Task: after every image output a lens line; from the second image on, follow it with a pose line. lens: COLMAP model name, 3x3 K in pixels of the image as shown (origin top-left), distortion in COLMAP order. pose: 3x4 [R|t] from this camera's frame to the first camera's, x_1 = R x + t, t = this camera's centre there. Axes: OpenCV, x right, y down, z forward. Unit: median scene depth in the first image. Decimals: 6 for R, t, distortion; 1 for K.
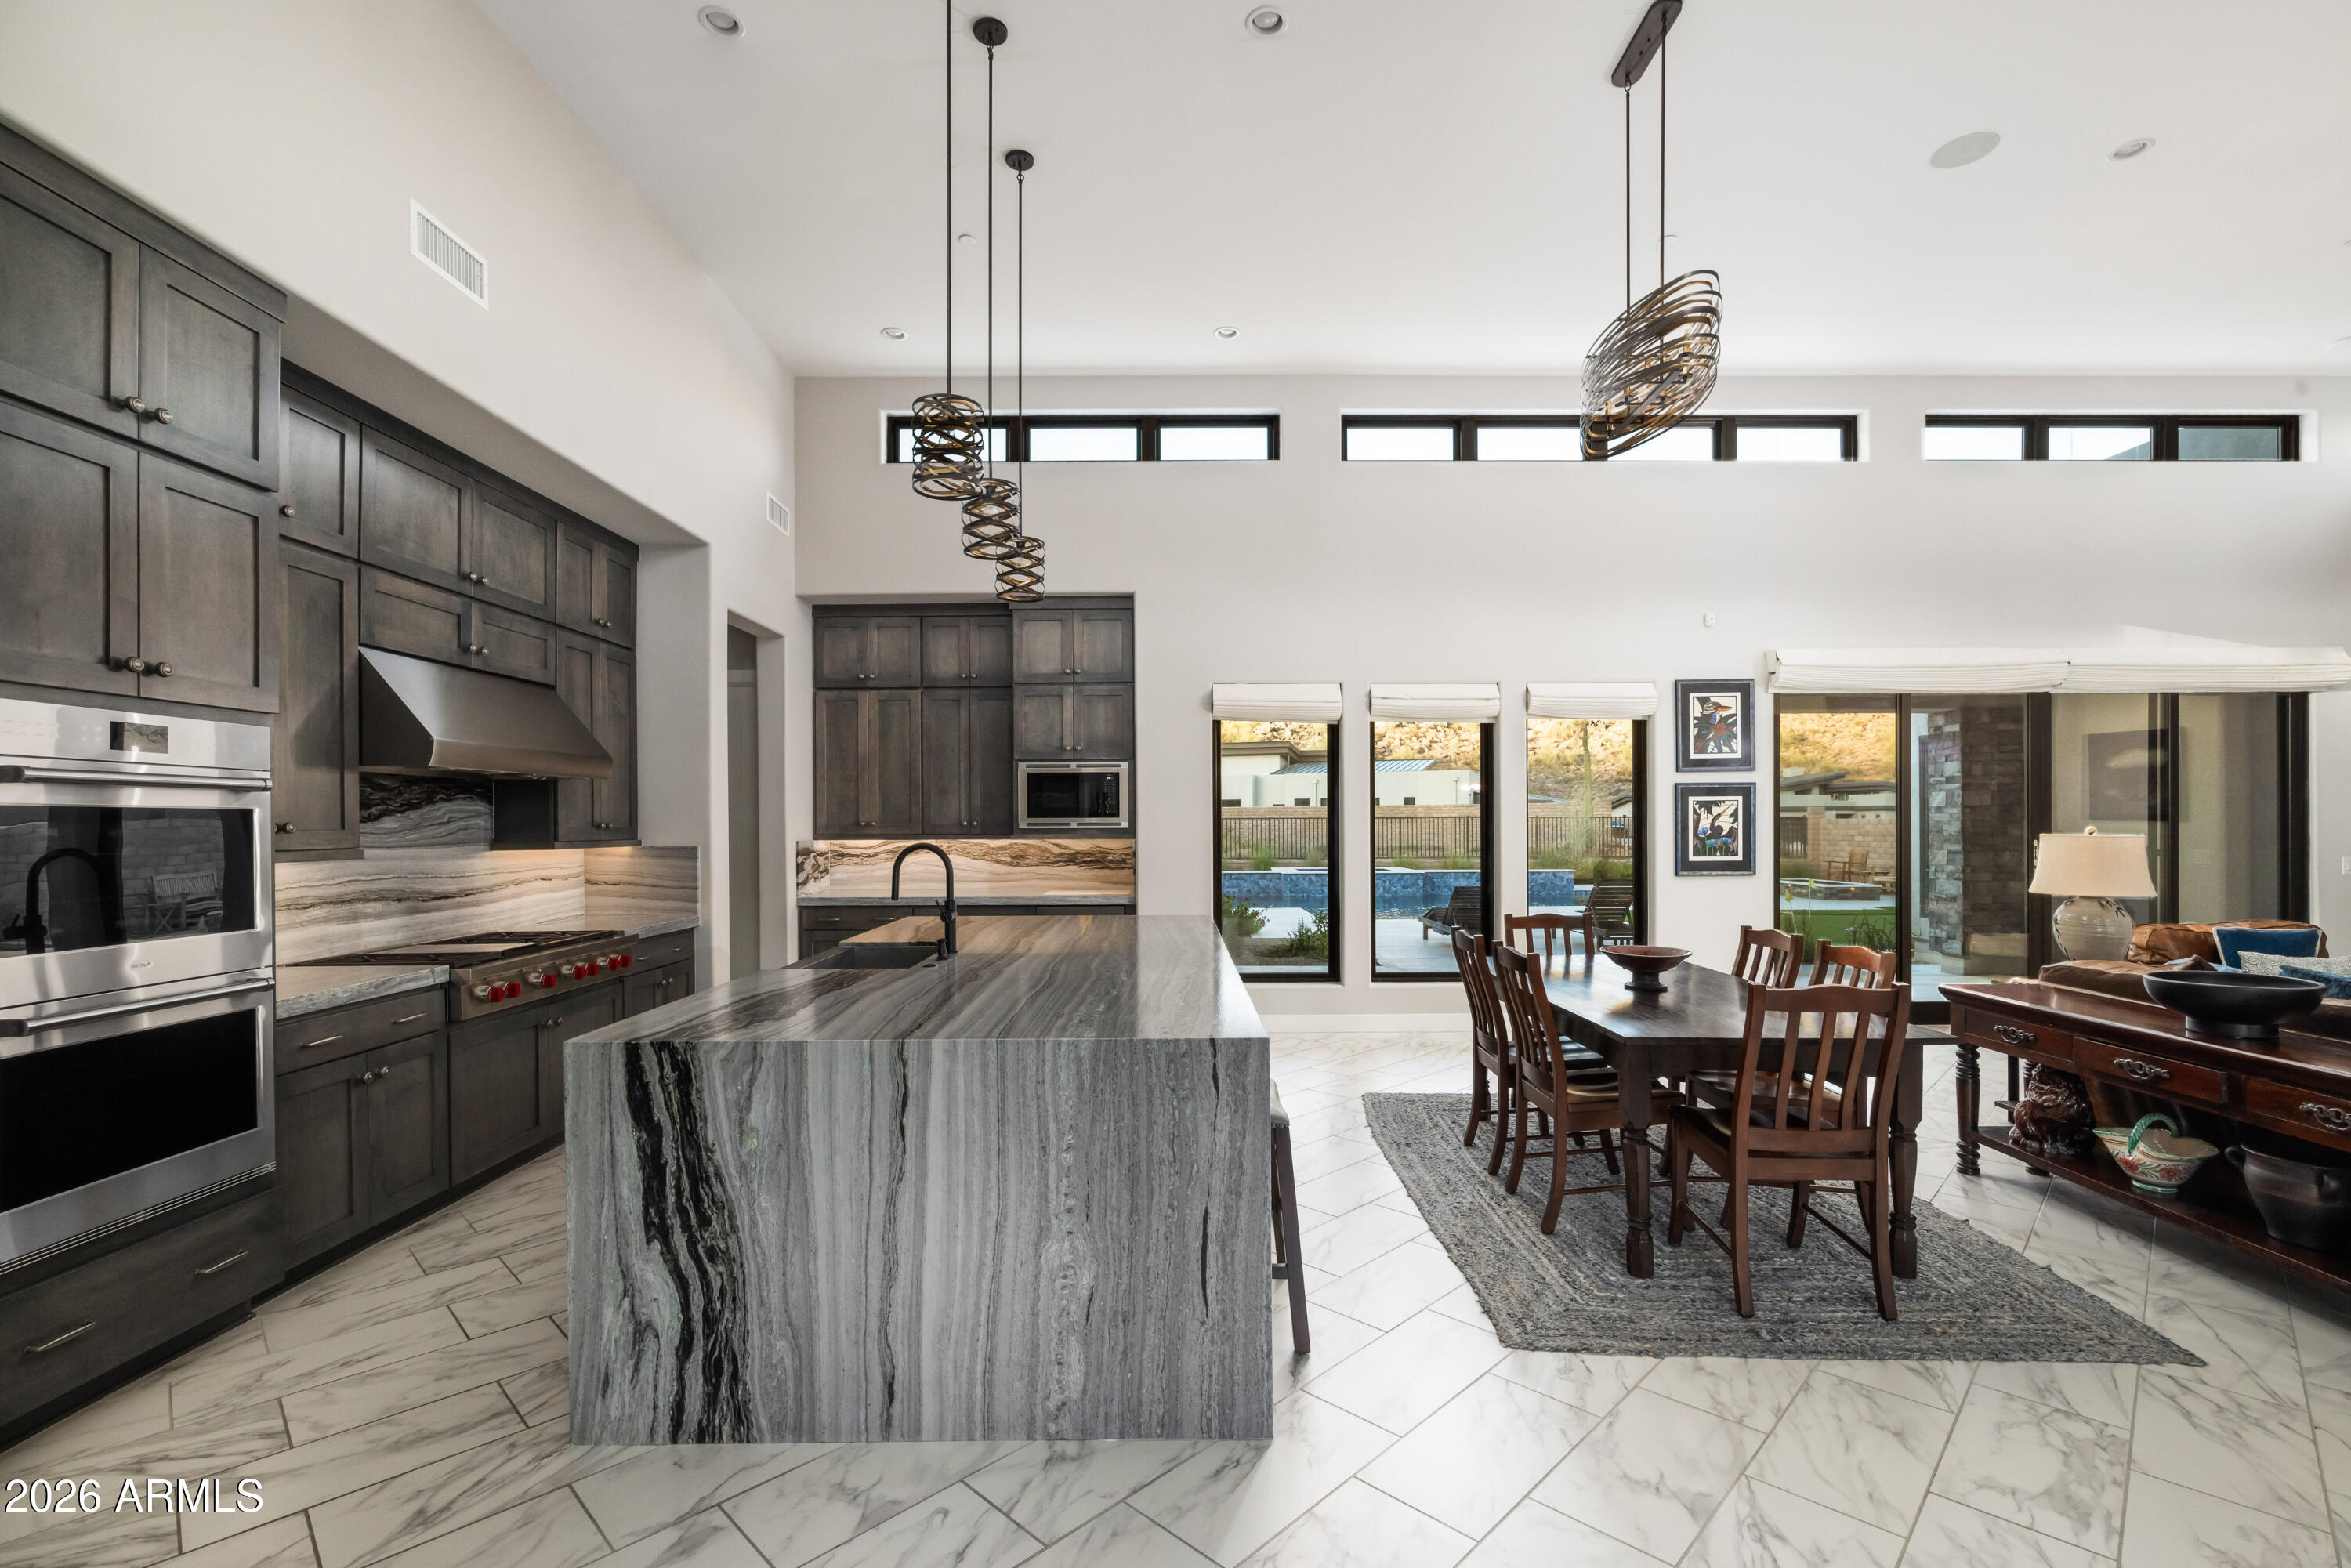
lens RADIAL K [[1030.8, 0, 1177.6], [0, 1030.8, 820.6], [0, 0, 1]] dist [-0.002562, 0.000049]
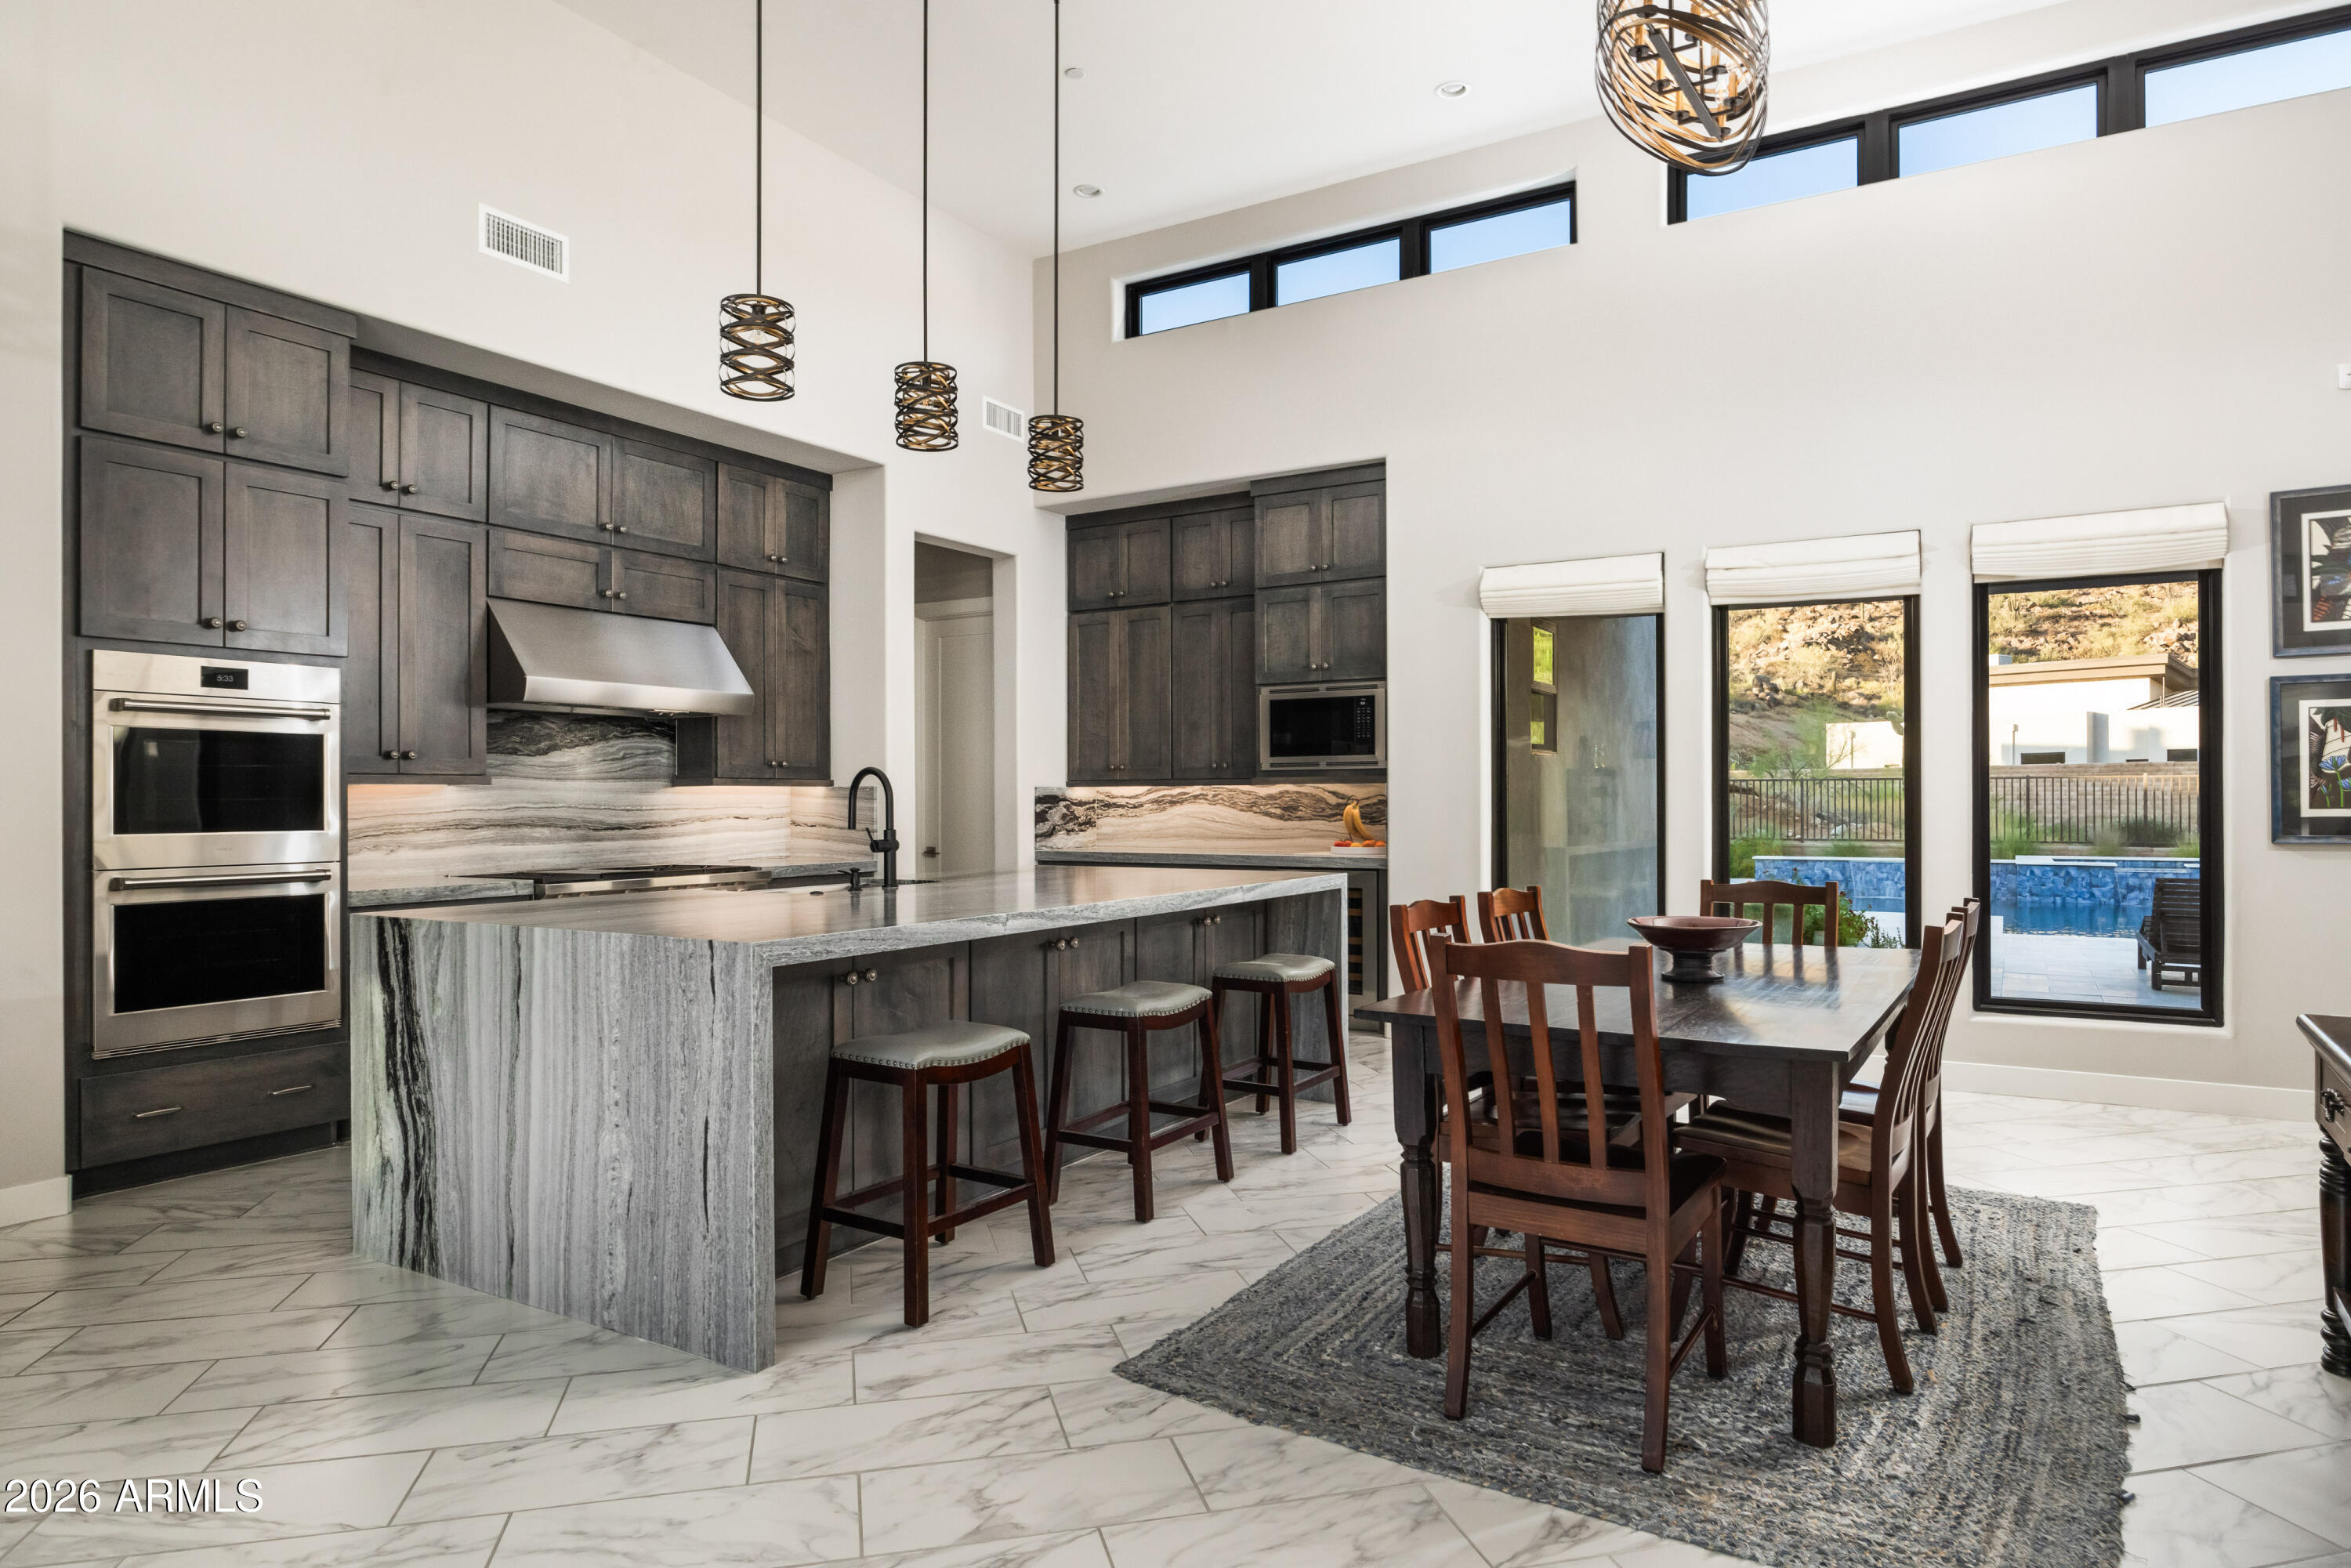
lens RADIAL K [[1408.0, 0, 1172.3], [0, 1408.0, 787.0], [0, 0, 1]] dist [-0.003223, -0.001681]
pose [[0.850103, -0.002207, -0.526612, 0.573427], [0.000260, 0.999993, -0.003772, 0.039163], [0.526617, 0.003070, 0.850097, 0.060840]]
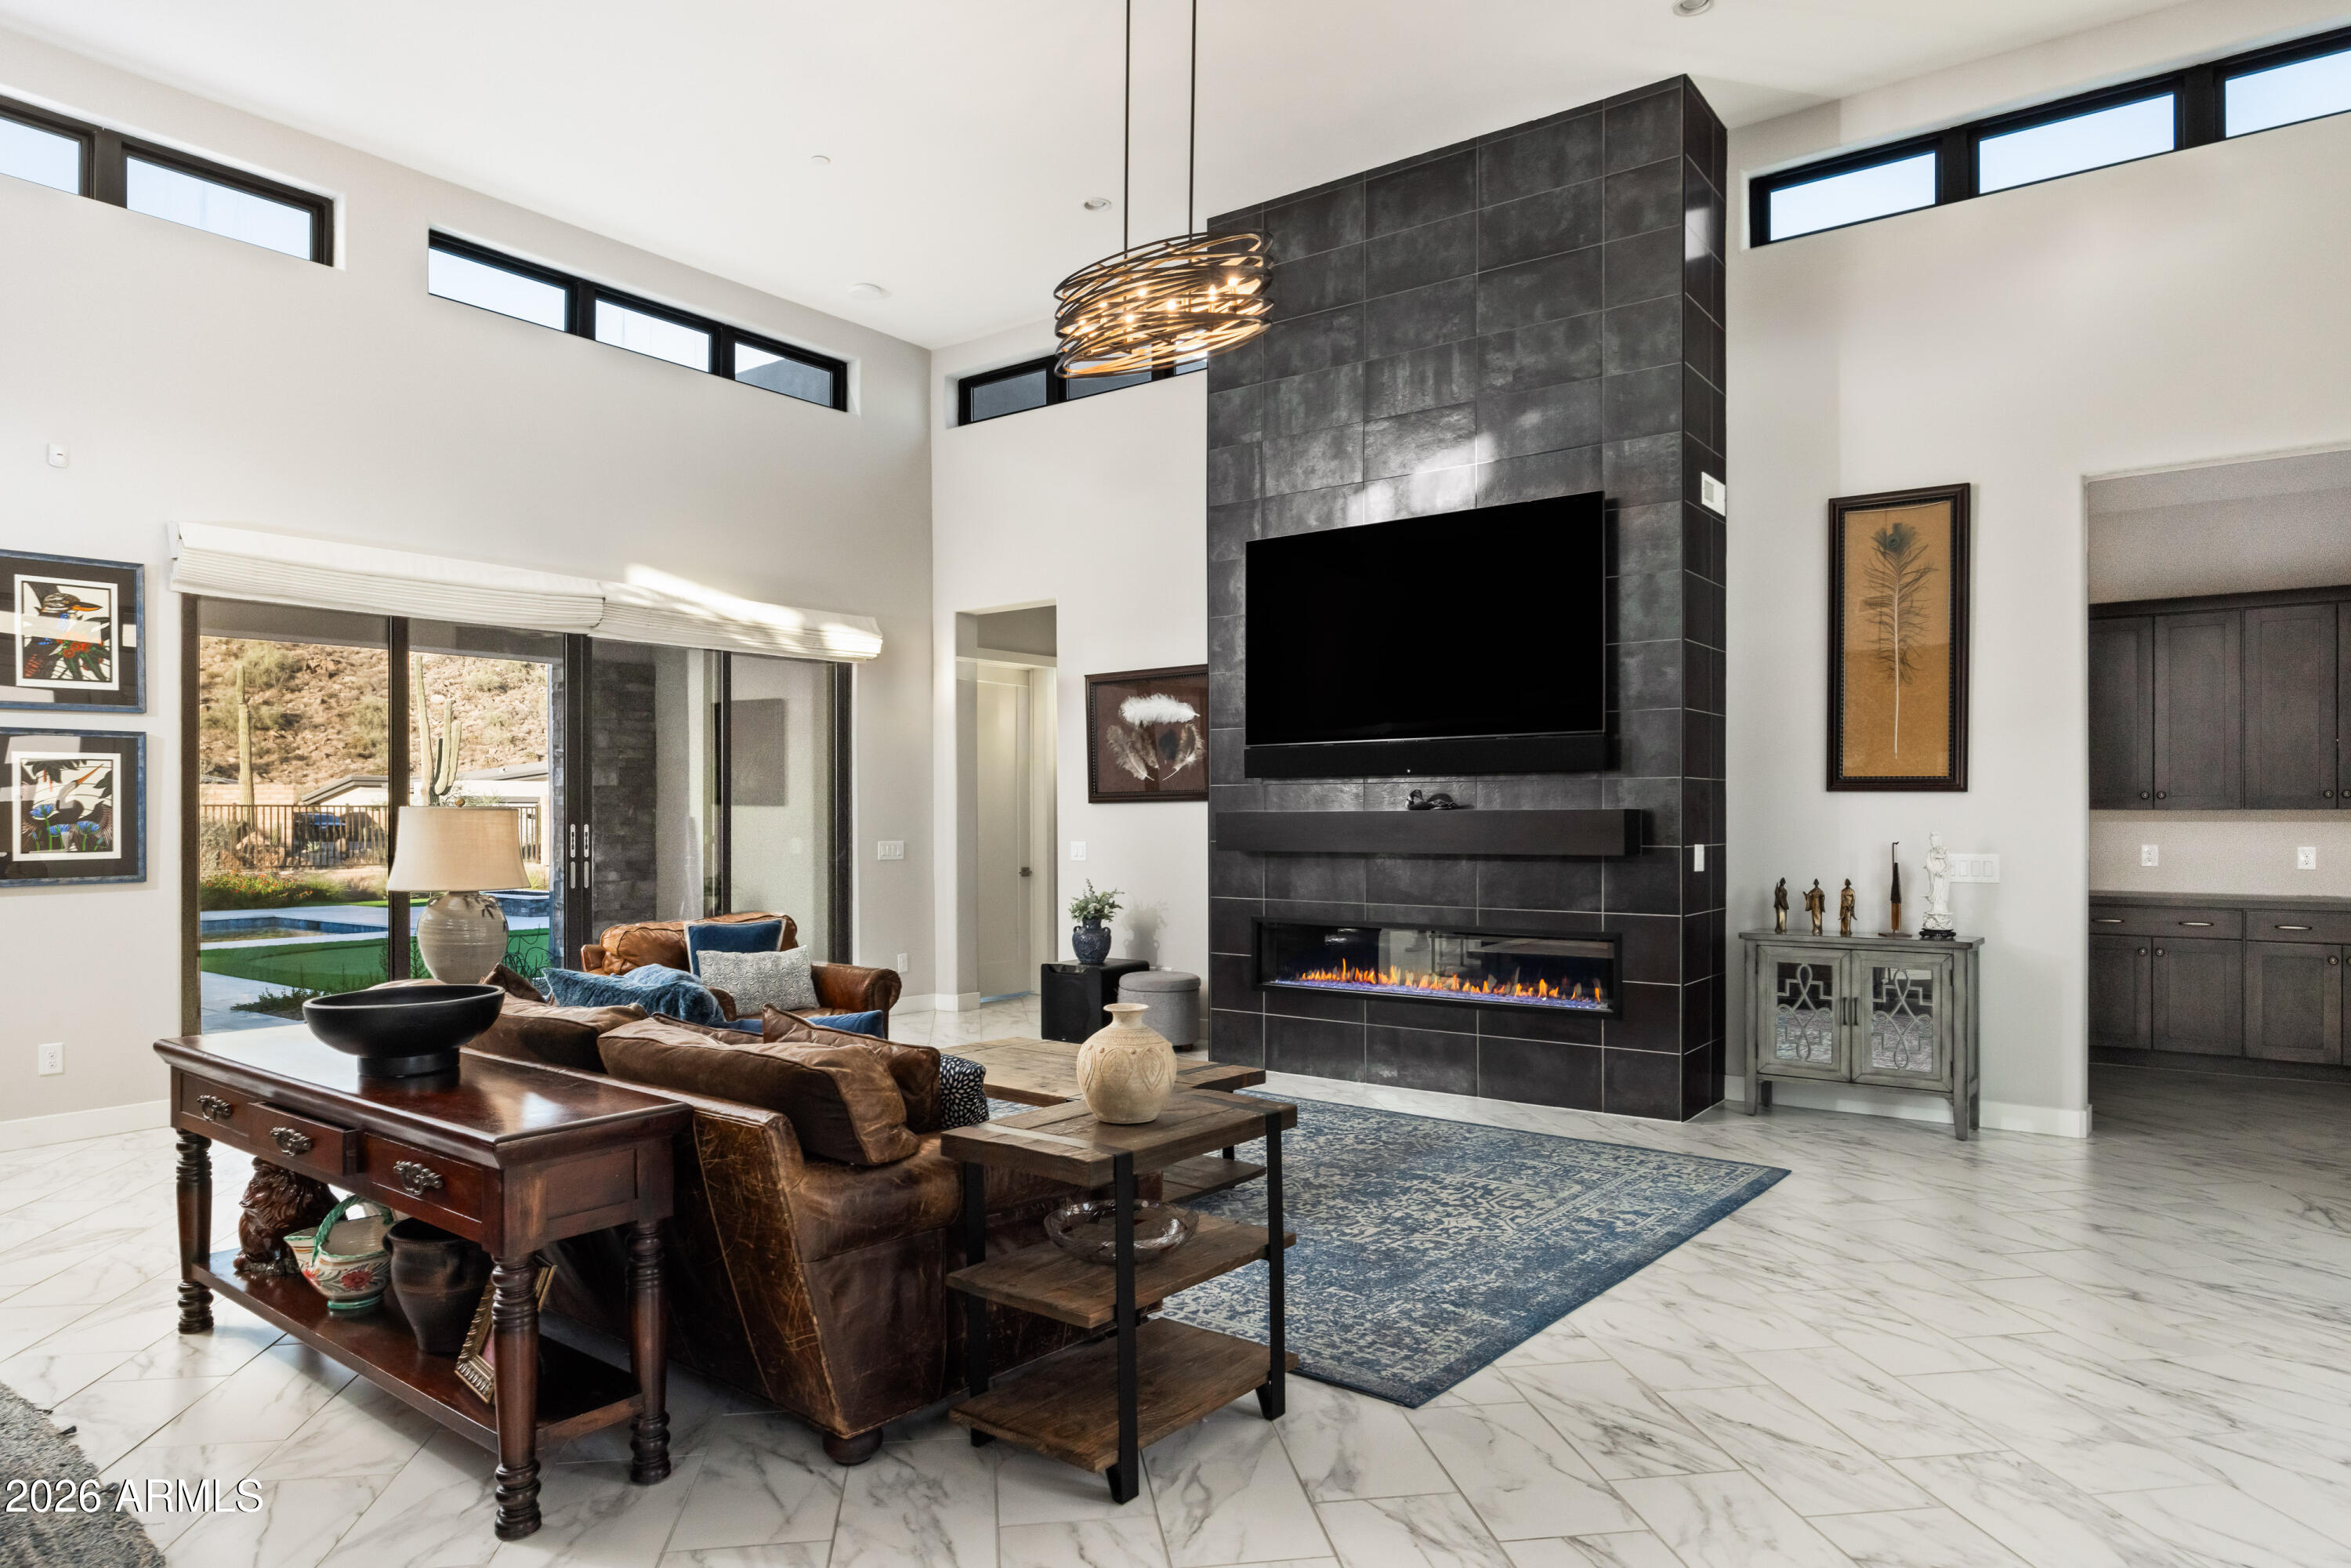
lens RADIAL K [[1408.0, 0, 1192.5], [0, 1408.0, 819.5], [0, 0, 1]] dist [-0.003223, -0.001681]
pose [[0.605008, 0.000022, 0.796220, 0.405293], [-0.001220, 0.999999, 0.000899, 0.021060], [-0.796219, -0.001516, 0.605007, -0.020989]]
